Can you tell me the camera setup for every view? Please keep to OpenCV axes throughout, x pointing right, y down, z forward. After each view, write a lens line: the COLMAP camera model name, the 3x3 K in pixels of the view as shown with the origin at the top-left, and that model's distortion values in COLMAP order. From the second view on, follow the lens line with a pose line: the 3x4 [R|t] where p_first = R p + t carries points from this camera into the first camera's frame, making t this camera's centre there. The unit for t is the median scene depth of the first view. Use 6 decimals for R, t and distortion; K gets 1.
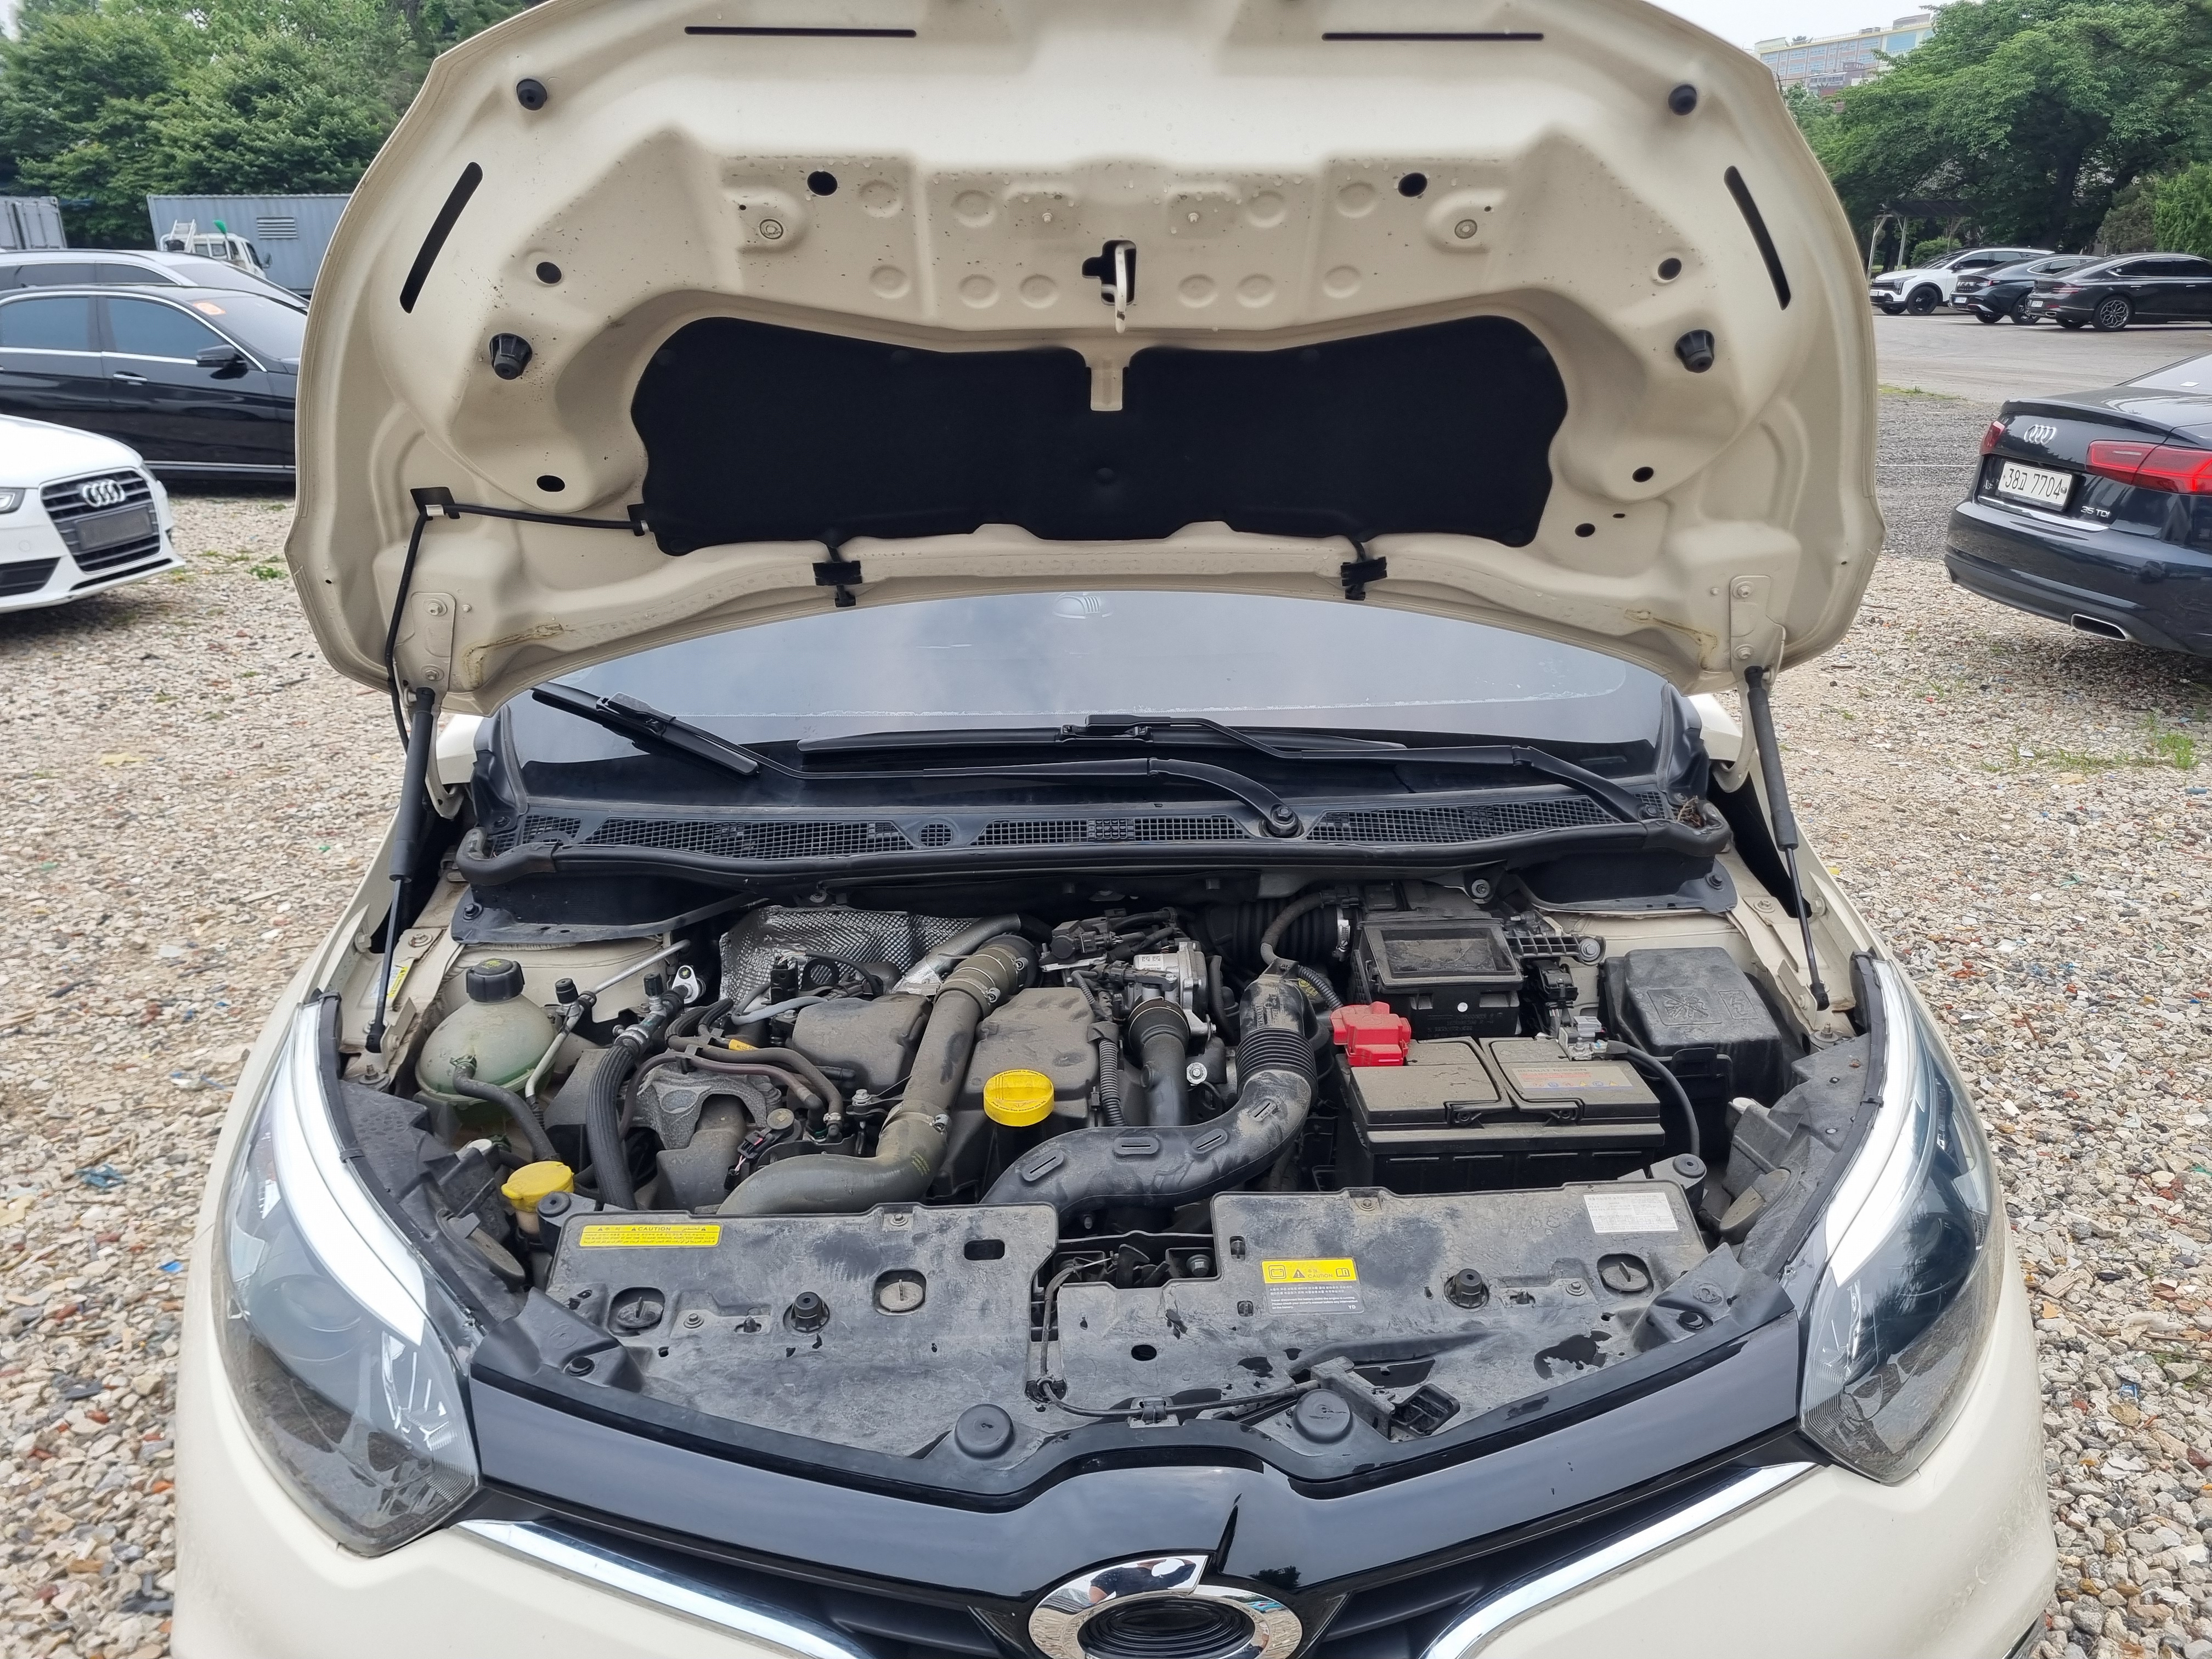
lens RADIAL K [[1662.1, 0, 1113.7], [0, 1662.1, 838.2], [0, 0, 1]] dist [0.053181, -0.041176]
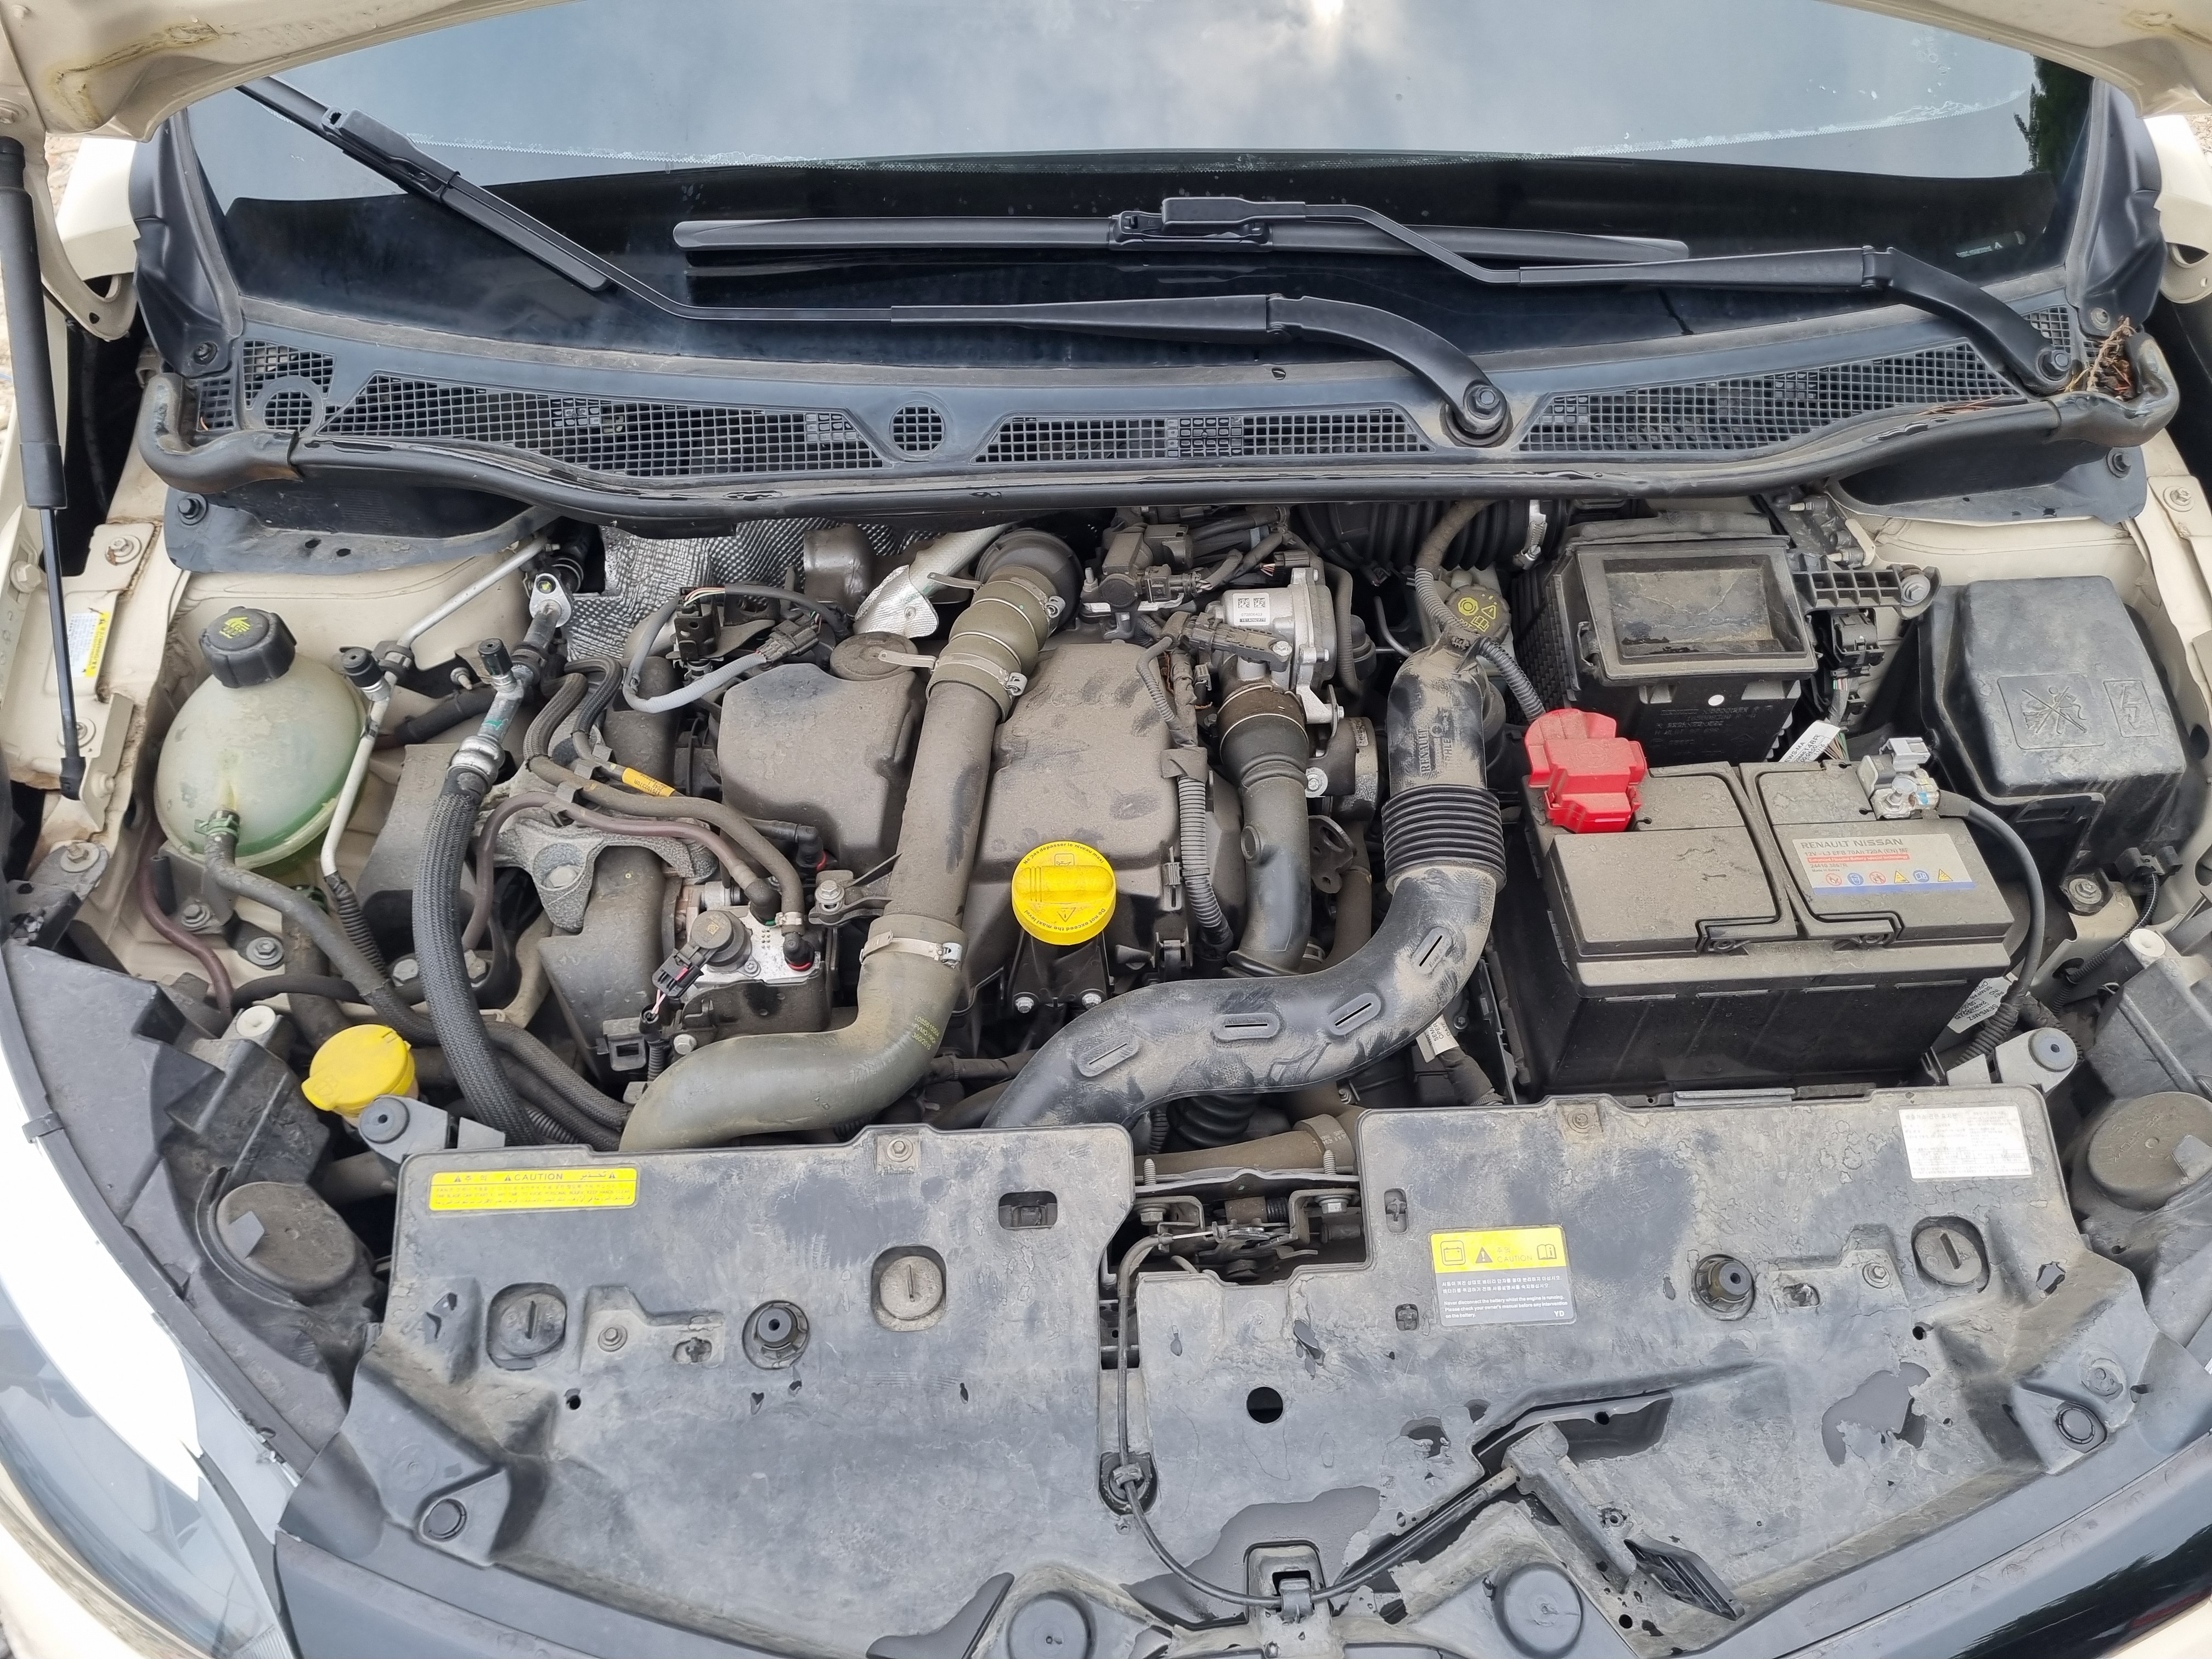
lens RADIAL K [[1662.1, 0, 1118.2], [0, 1662.1, 812.2], [0, 0, 1]] dist [0.053181, -0.041176]
pose [[0.999709, 0.007258, 0.023017, -0.052183], [-0.018064, 0.857469, 0.514219, -0.225605], [-0.016004, -0.514485, 0.857350, 0.450478]]
